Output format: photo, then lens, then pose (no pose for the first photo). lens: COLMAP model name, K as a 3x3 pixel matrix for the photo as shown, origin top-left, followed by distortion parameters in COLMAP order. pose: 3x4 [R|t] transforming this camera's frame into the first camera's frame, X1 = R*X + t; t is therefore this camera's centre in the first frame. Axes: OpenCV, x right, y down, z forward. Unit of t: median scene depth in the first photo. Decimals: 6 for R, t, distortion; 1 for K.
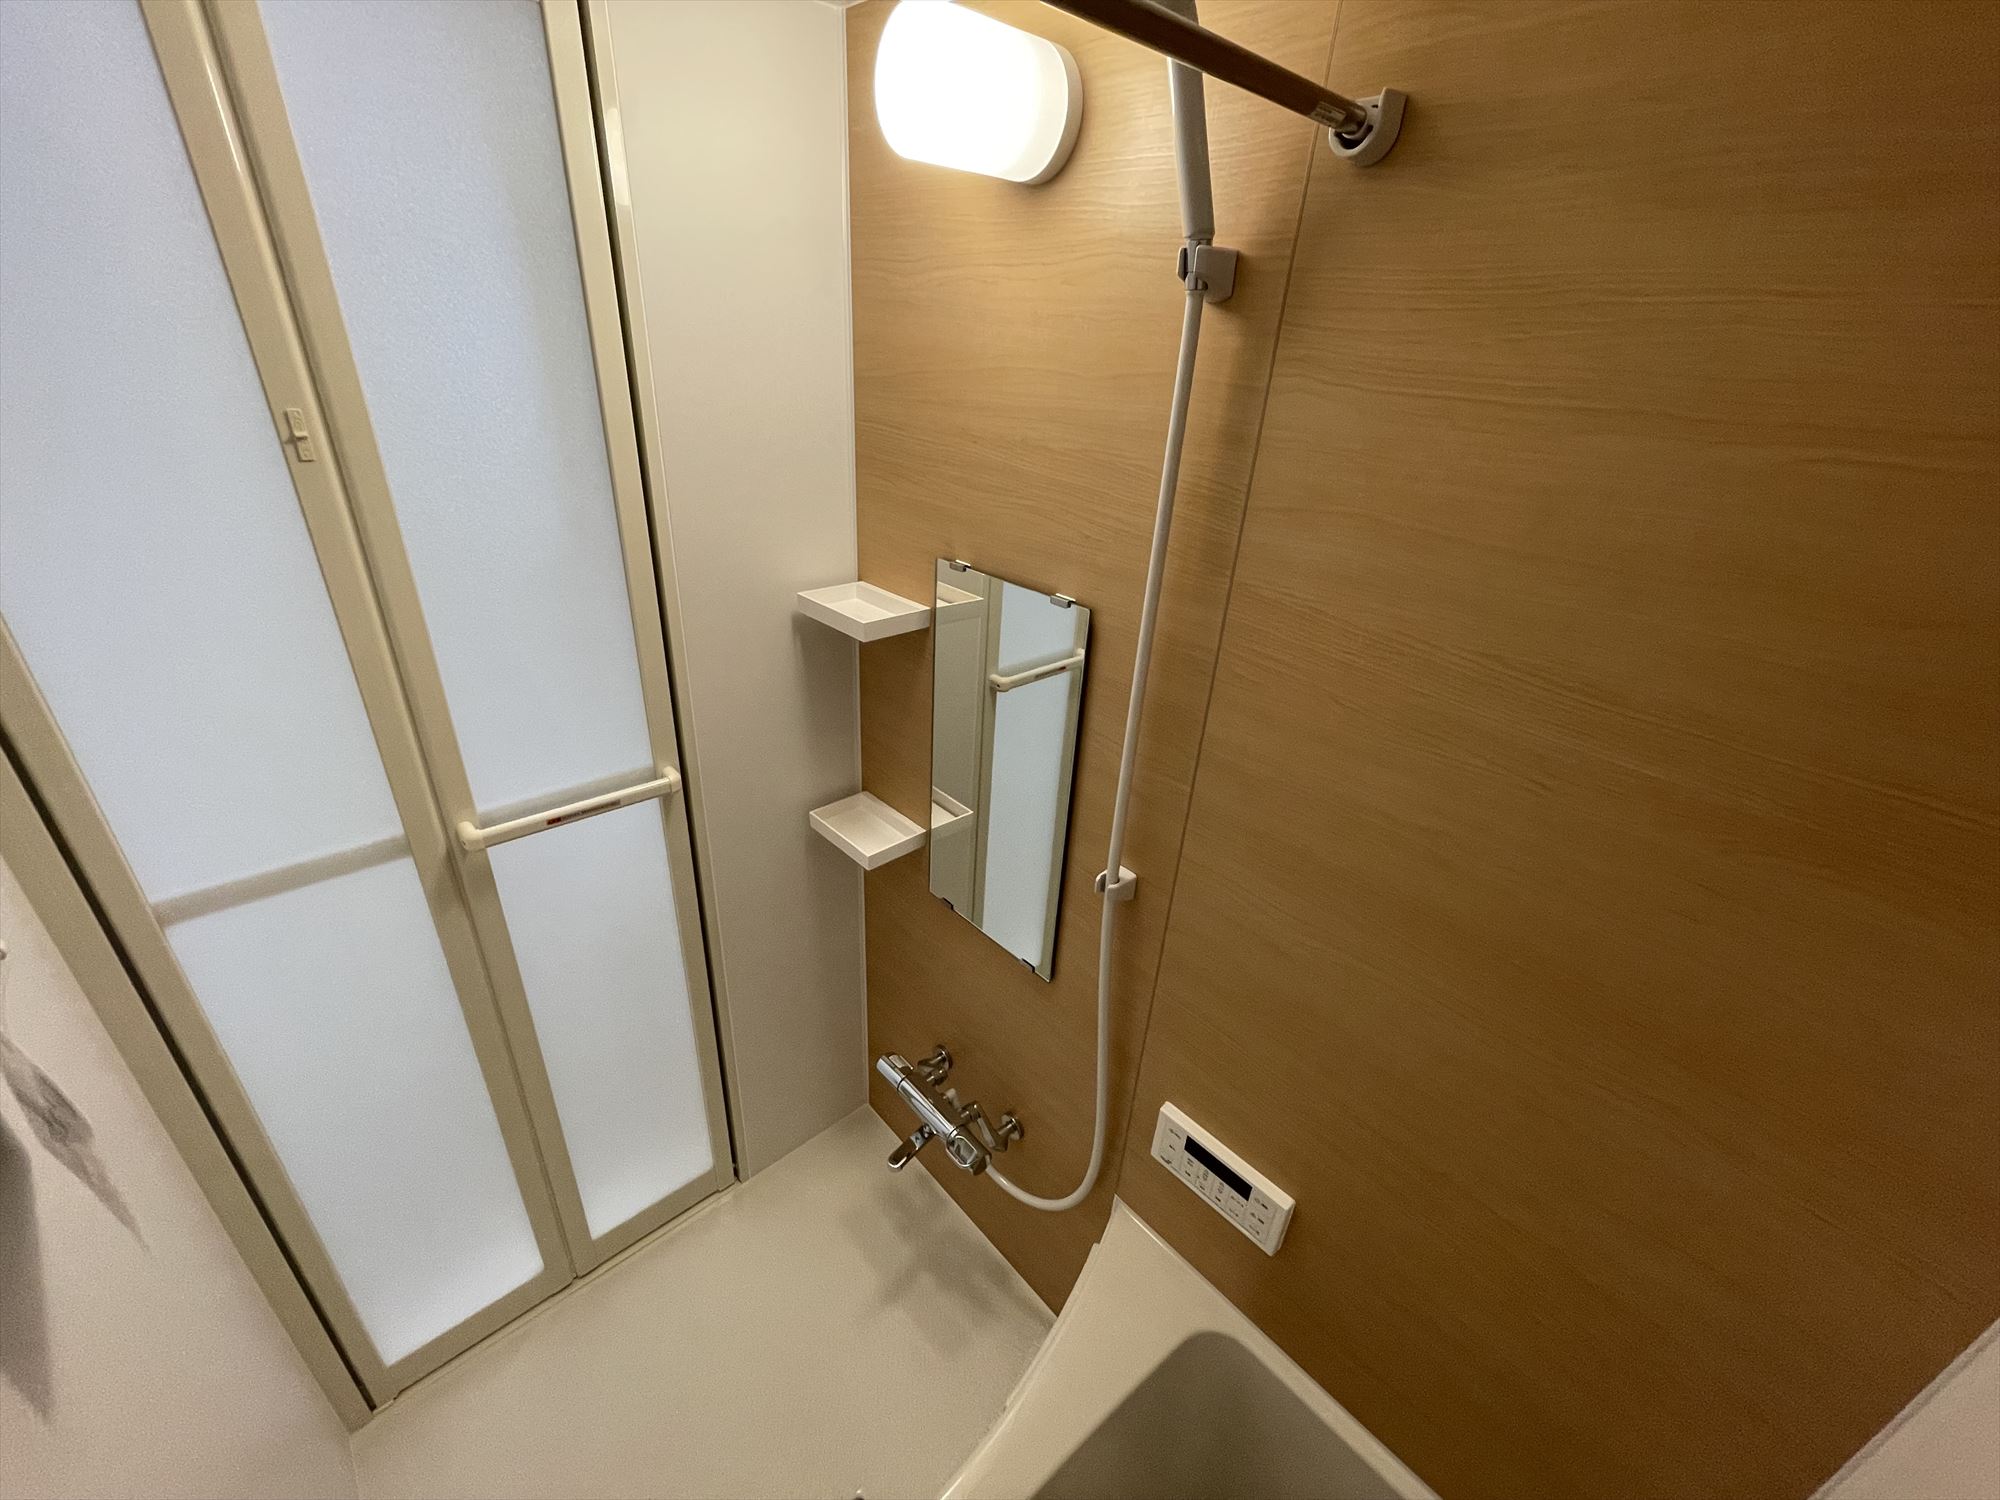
lens RADIAL K [[807.0, 0, 1001.0], [0, 807.0, 748.1], [0, 0, 1]] dist [-0.004417, 0.001206]
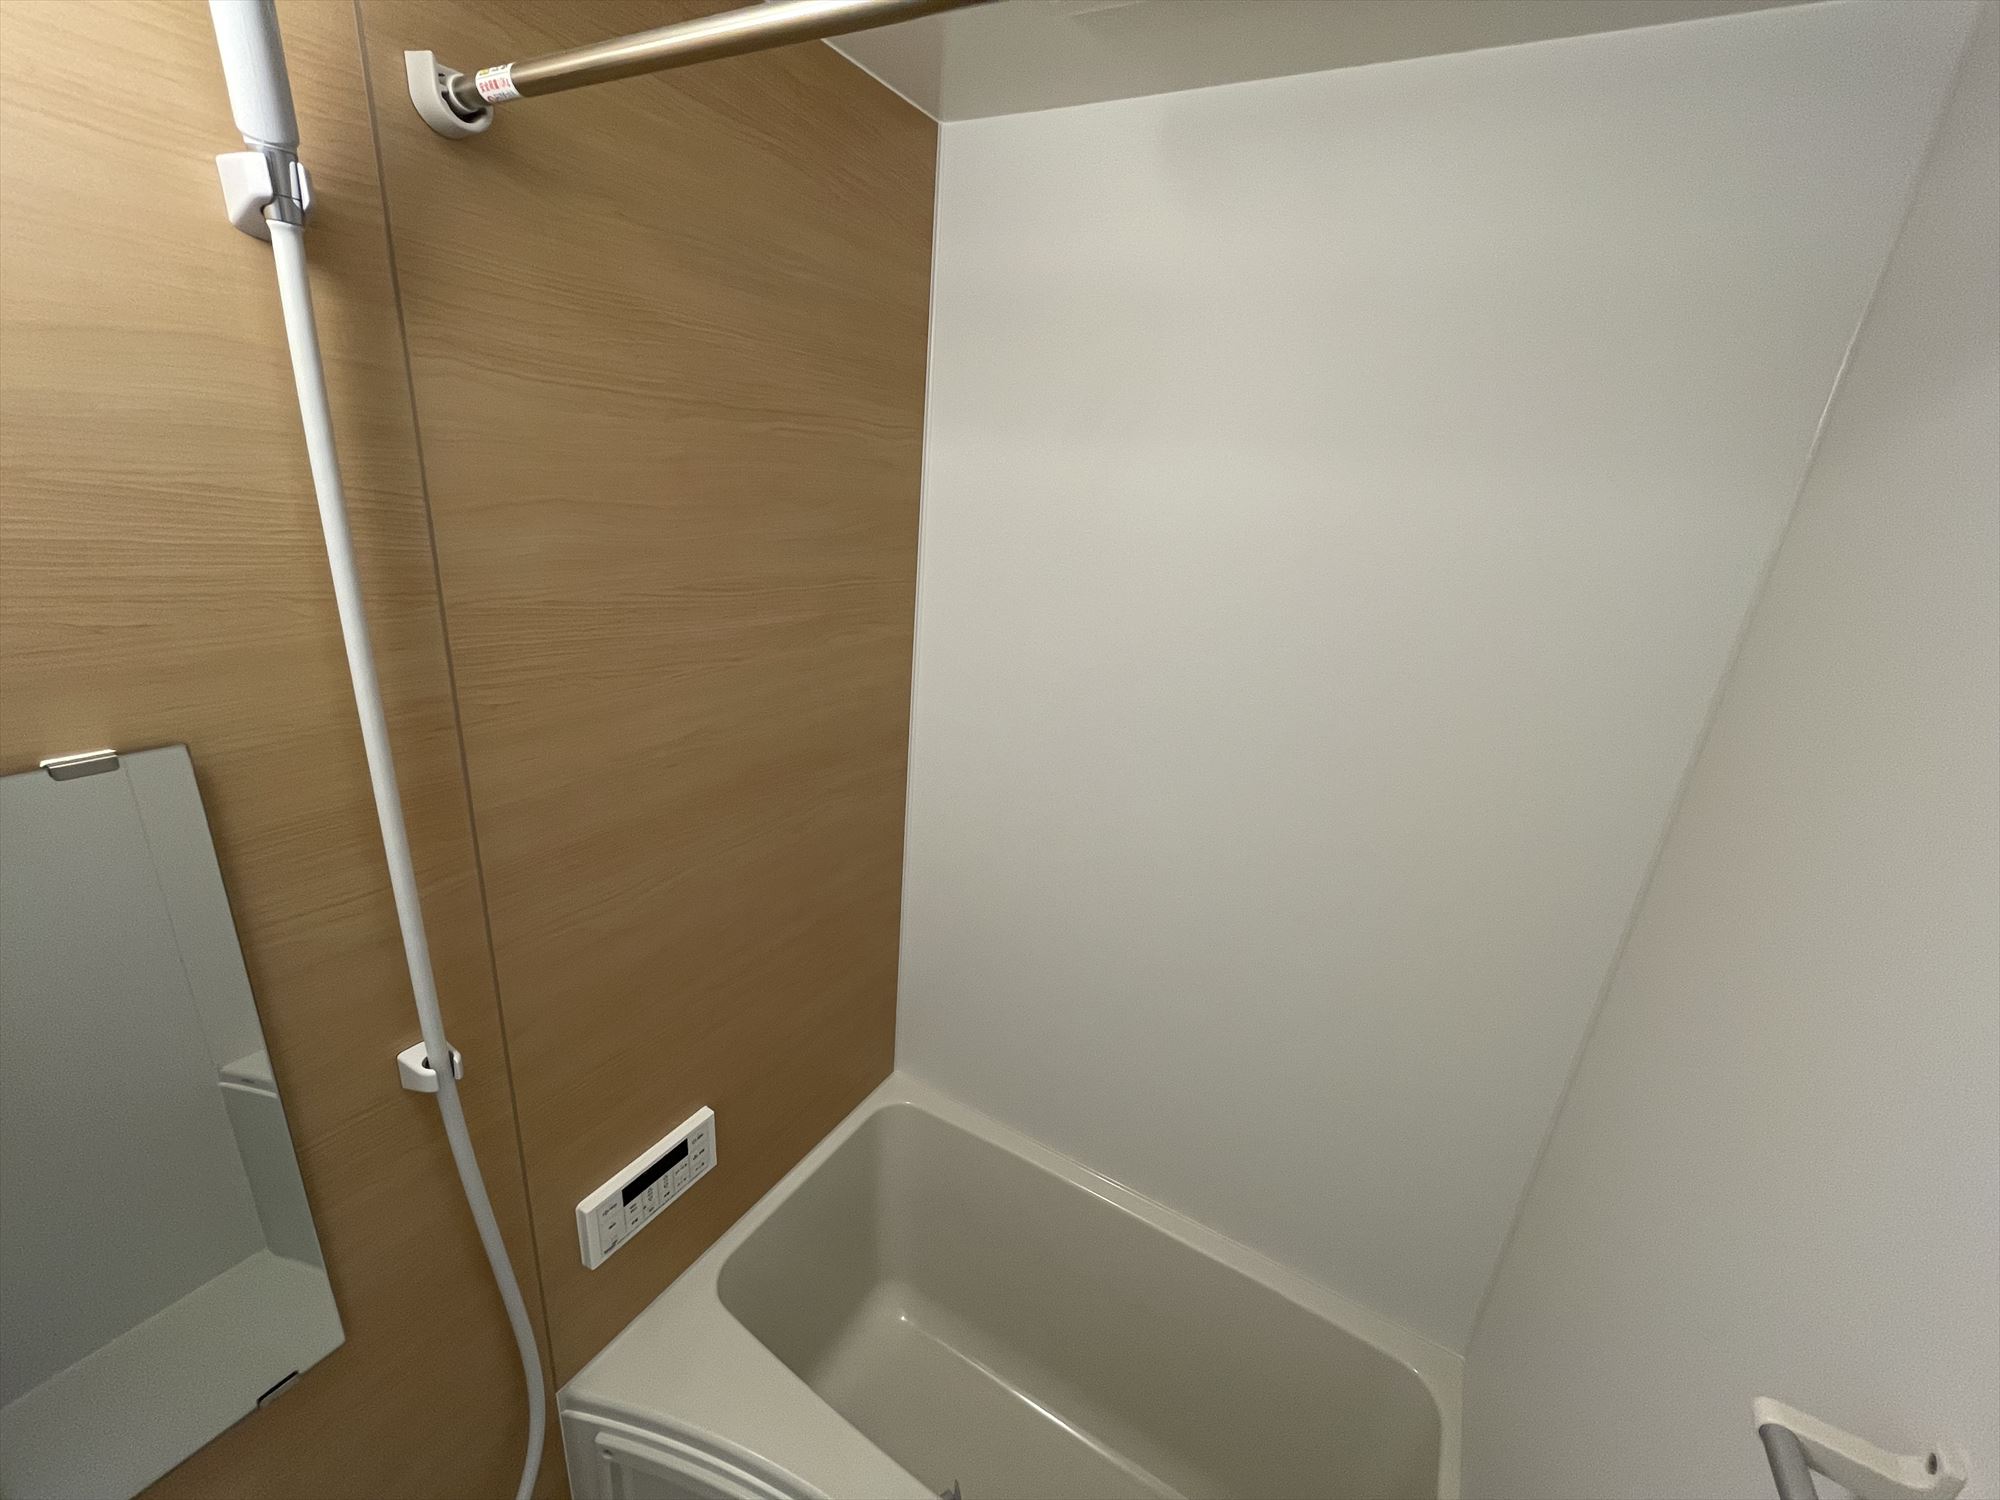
lens RADIAL K [[807.0, 0, 1001.0], [0, 807.0, 748.1], [0, 0, 1]] dist [-0.004417, 0.001206]
pose [[-0.281474, -0.394863, 0.874560, -0.625131], [0.335144, 0.813559, 0.475185, -0.279178], [-0.899139, 0.426855, -0.096659, 0.611154]]
